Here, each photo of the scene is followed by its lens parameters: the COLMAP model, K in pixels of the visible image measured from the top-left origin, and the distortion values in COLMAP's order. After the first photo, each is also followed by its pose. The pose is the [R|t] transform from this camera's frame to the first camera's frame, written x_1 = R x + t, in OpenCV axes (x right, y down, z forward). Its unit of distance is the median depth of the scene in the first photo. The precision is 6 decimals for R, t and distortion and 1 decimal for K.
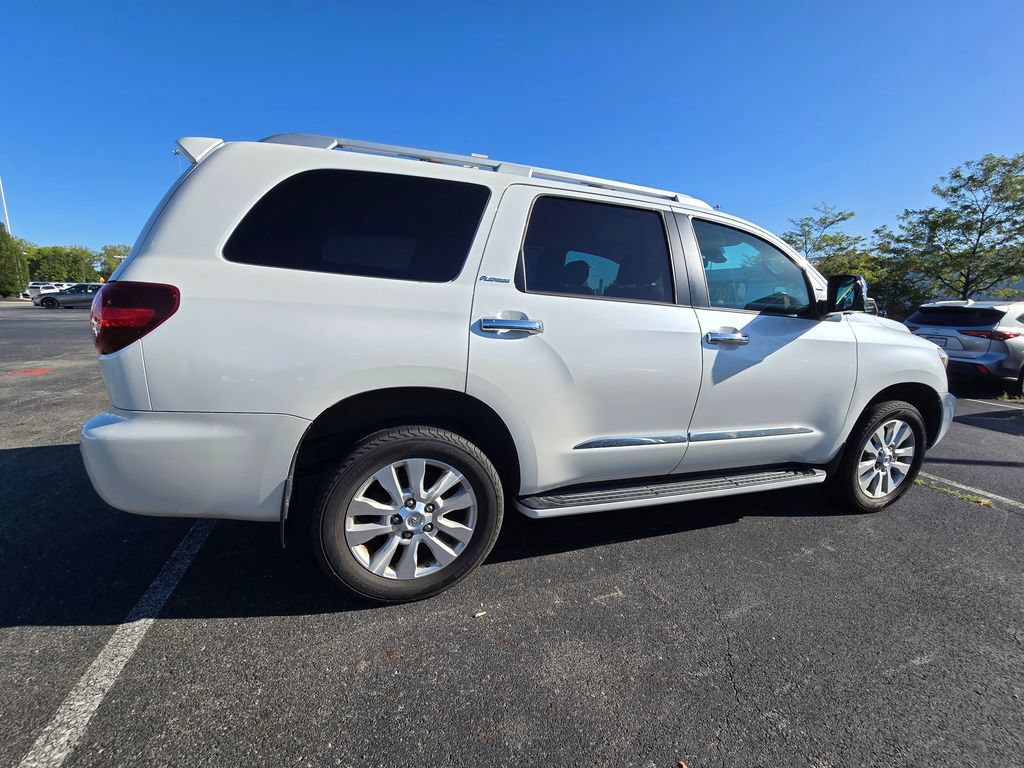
lens RADIAL K [[423.0, 0, 512.5], [0, 423.0, 389.8], [0, 0, 1]] dist [0.000351, 0.000478]
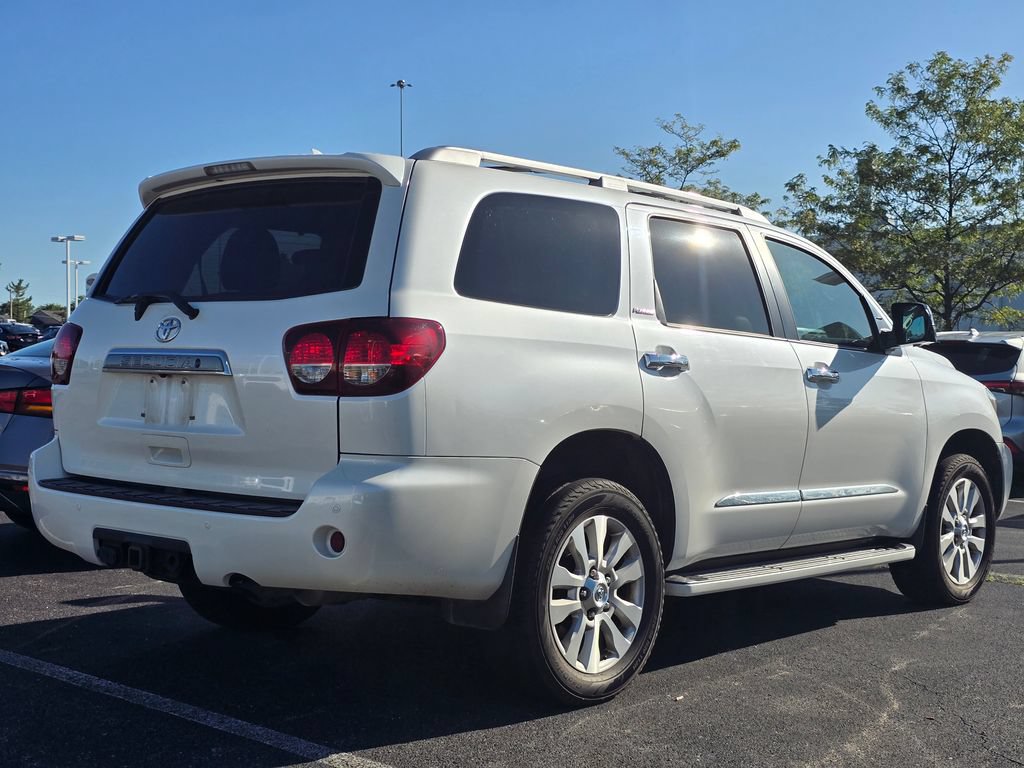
lens RADIAL K [[1419.7, 0, 512.0], [0, 1419.7, 384.0], [0, 0, 1]] dist [0.190897, -0.550555]
pose [[0.864526, -0.027603, 0.501829, -1.114230], [0.115728, 0.982592, -0.145324, 0.182516], [-0.489082, 0.183712, 0.852671, -0.868052]]
